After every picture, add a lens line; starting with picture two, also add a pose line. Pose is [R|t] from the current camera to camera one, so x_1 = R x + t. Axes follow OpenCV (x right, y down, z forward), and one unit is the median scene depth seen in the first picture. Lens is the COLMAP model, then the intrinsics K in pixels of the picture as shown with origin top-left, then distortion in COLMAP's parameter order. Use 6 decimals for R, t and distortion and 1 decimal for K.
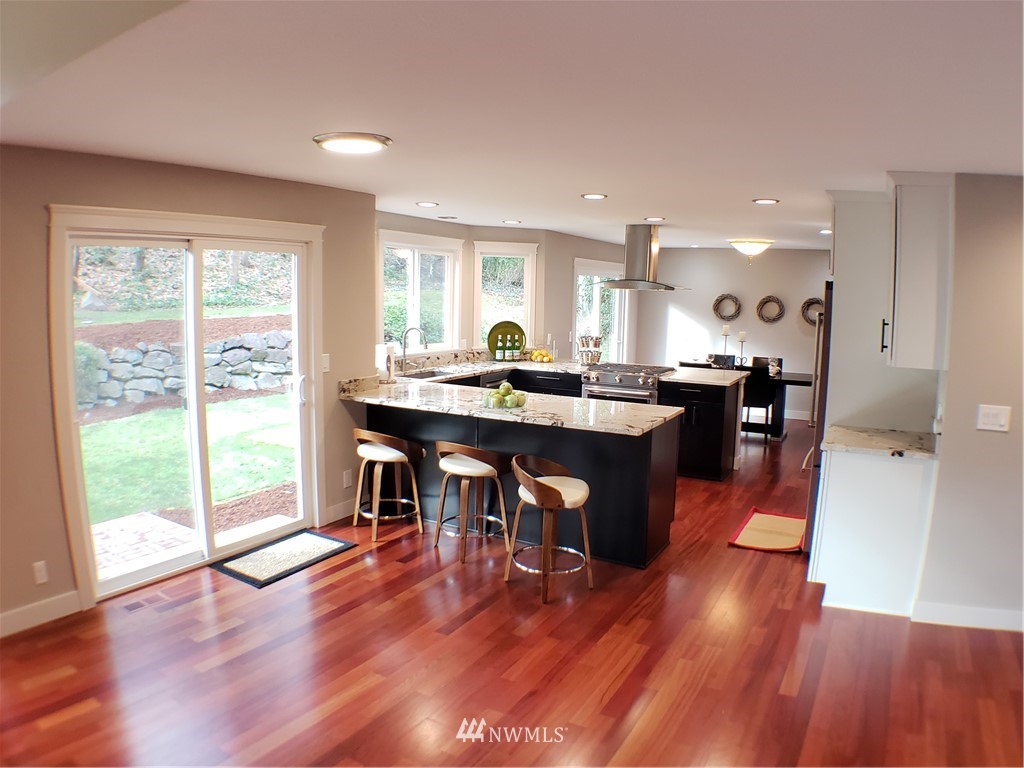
lens RADIAL K [[724.2, 0, 512.9], [0, 724.2, 399.1], [0, 0, 1]] dist [-0.158805, -0.002272]
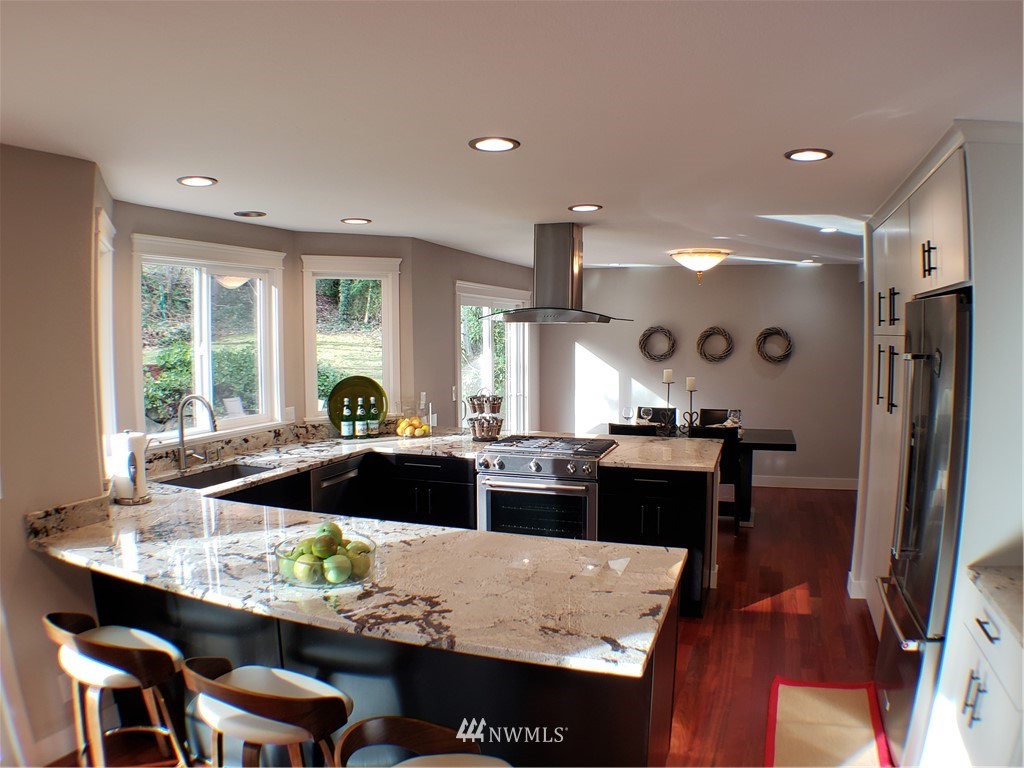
lens RADIAL K [[738.7, 0, 491.8], [0, 738.7, 389.1], [0, 0, 1]] dist [-0.223871, 0.002406]
pose [[0.990372, -0.033259, 0.134375, 0.023262], [0.042187, 0.997048, -0.064150, -0.048820], [-0.131845, 0.069201, 0.988852, 0.330204]]
